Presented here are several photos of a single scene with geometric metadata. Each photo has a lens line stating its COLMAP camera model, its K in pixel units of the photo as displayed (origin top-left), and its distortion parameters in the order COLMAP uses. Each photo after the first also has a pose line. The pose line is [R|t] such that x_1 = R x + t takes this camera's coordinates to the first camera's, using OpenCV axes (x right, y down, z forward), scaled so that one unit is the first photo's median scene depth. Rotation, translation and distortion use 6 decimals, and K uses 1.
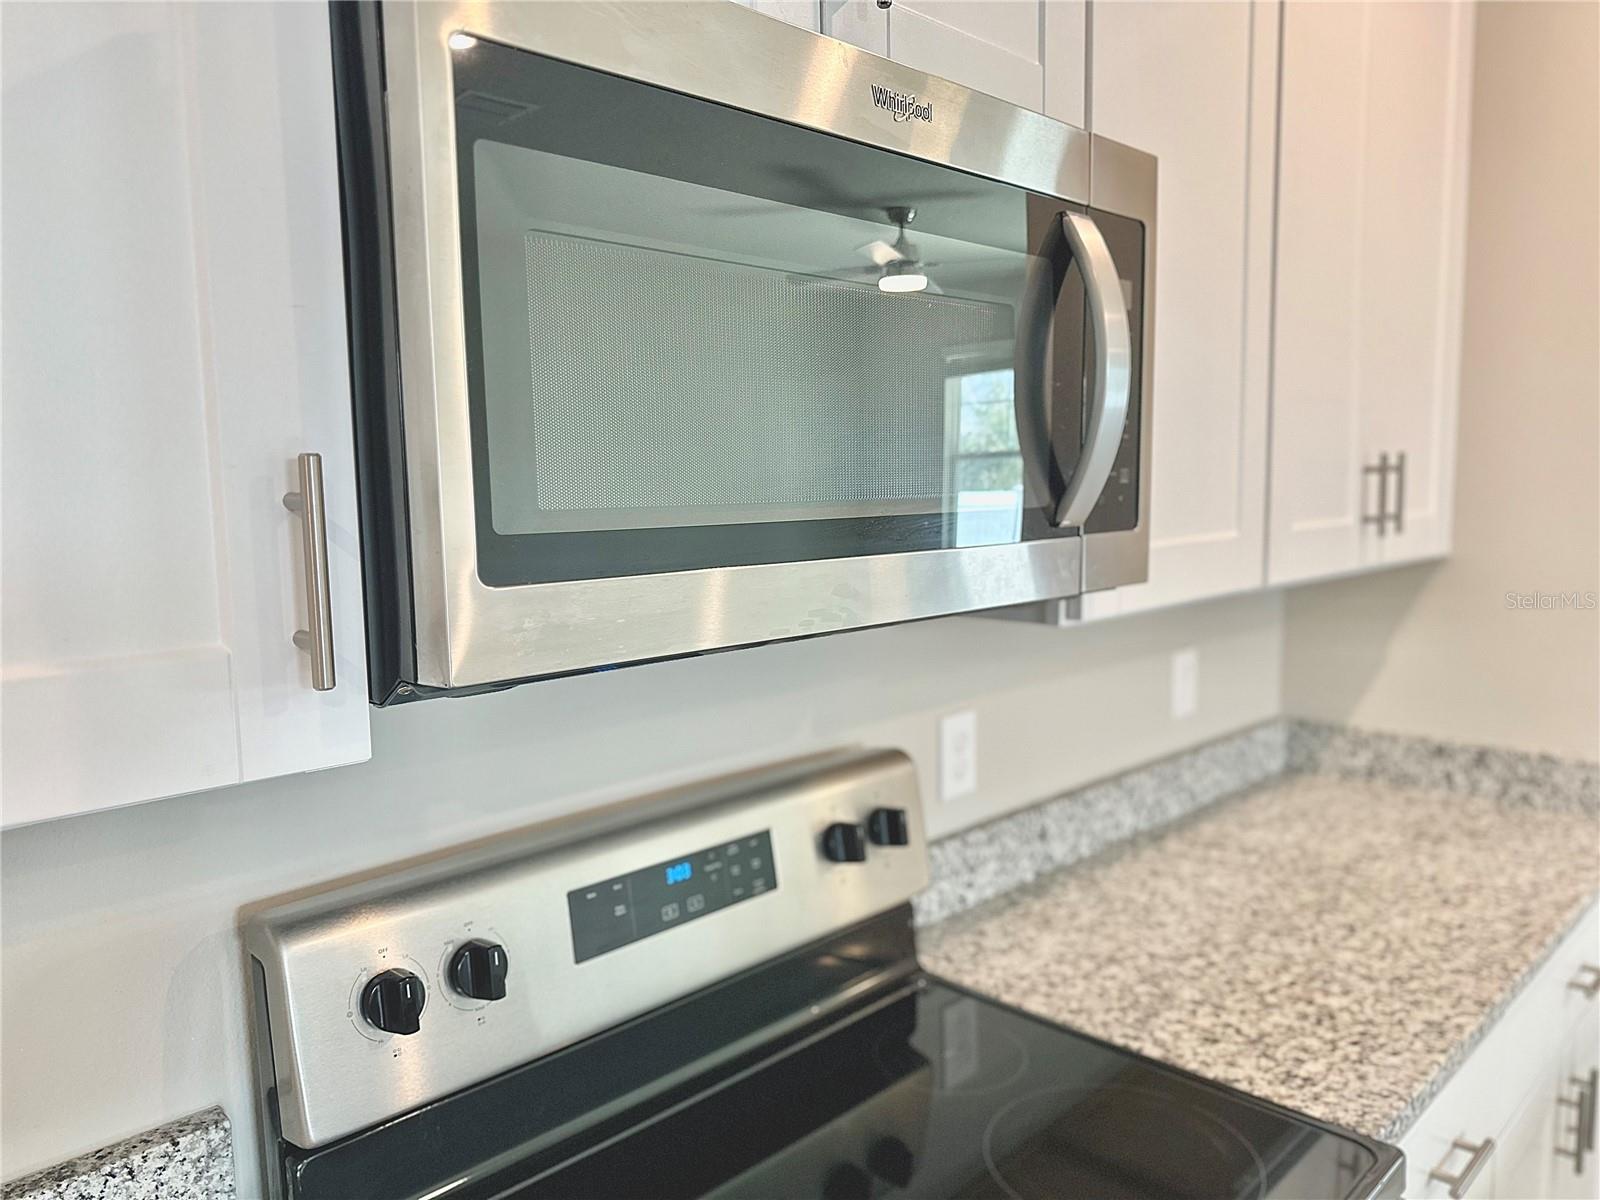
lens RADIAL K [[1106.6, 0, 800.0], [0, 1106.6, 600.0], [0, 0, 1]] dist [0.051898, -0.002123]
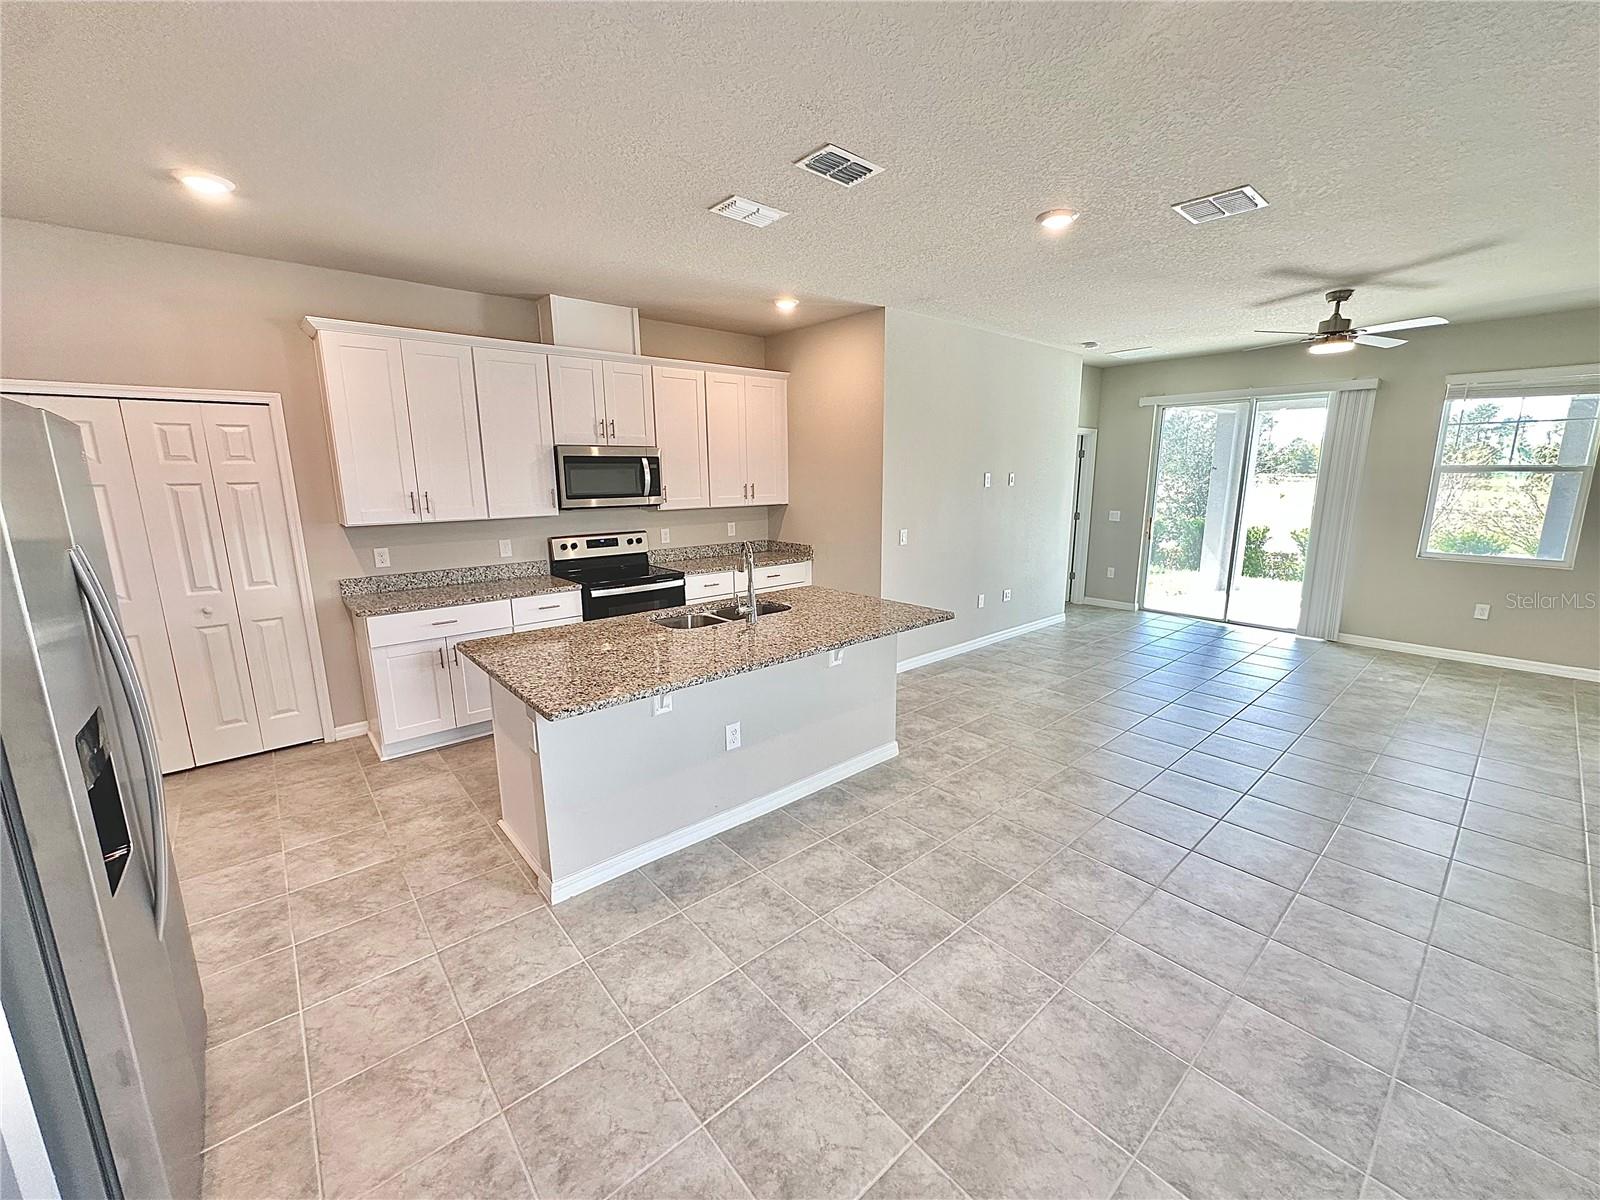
lens RADIAL K [[638.8, 0, 808.9], [0, 638.8, 597.6], [0, 0, 1]] dist [0.000134, 0.000089]
pose [[0.999047, 0.019151, -0.039211, 1.015986], [-0.015427, 0.995531, 0.093168, 0.139448], [0.040820, -0.092475, 0.994878, -2.281455]]
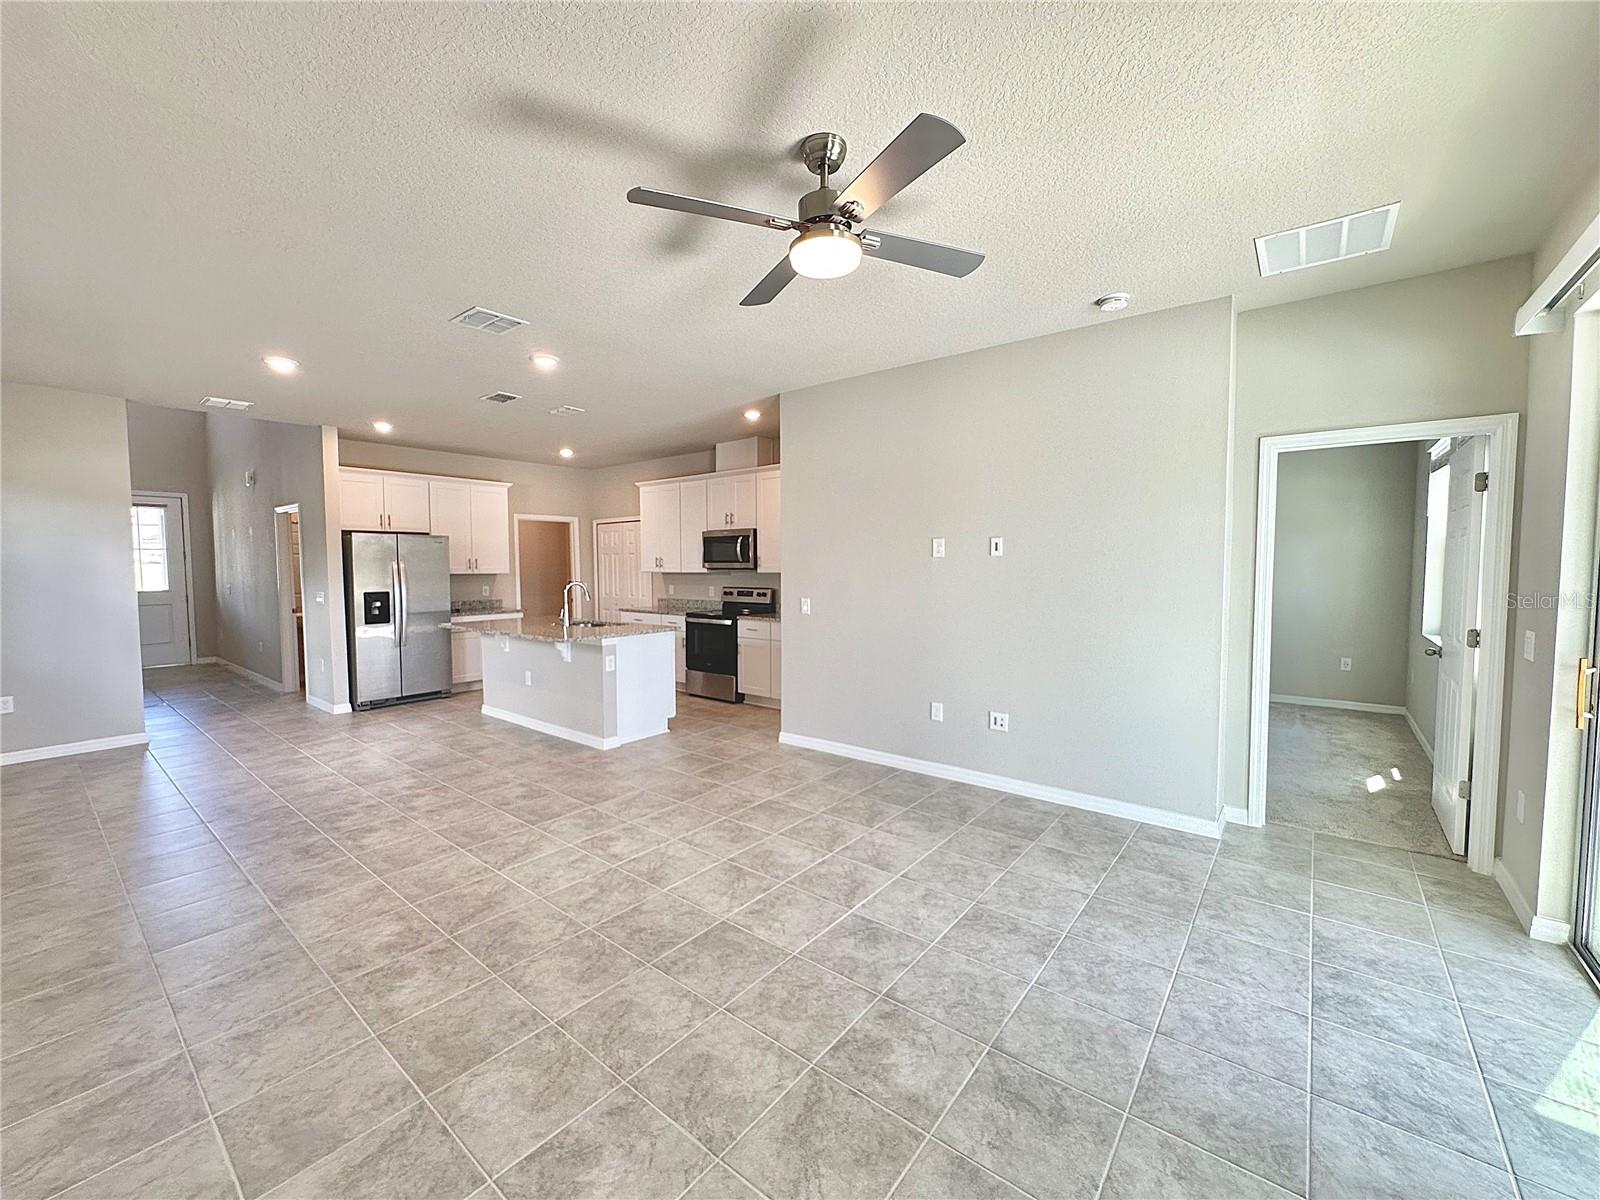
lens RADIAL K [[649.2, 0, 796.0], [0, 649.2, 598.4], [0, 0, 1]] dist [0.004729, 0.000378]
pose [[0.126649, 0.070879, -0.989412, 4.454360], [-0.097443, 0.993509, 0.058699, -0.088401], [0.987150, 0.088977, 0.132734, 0.436941]]
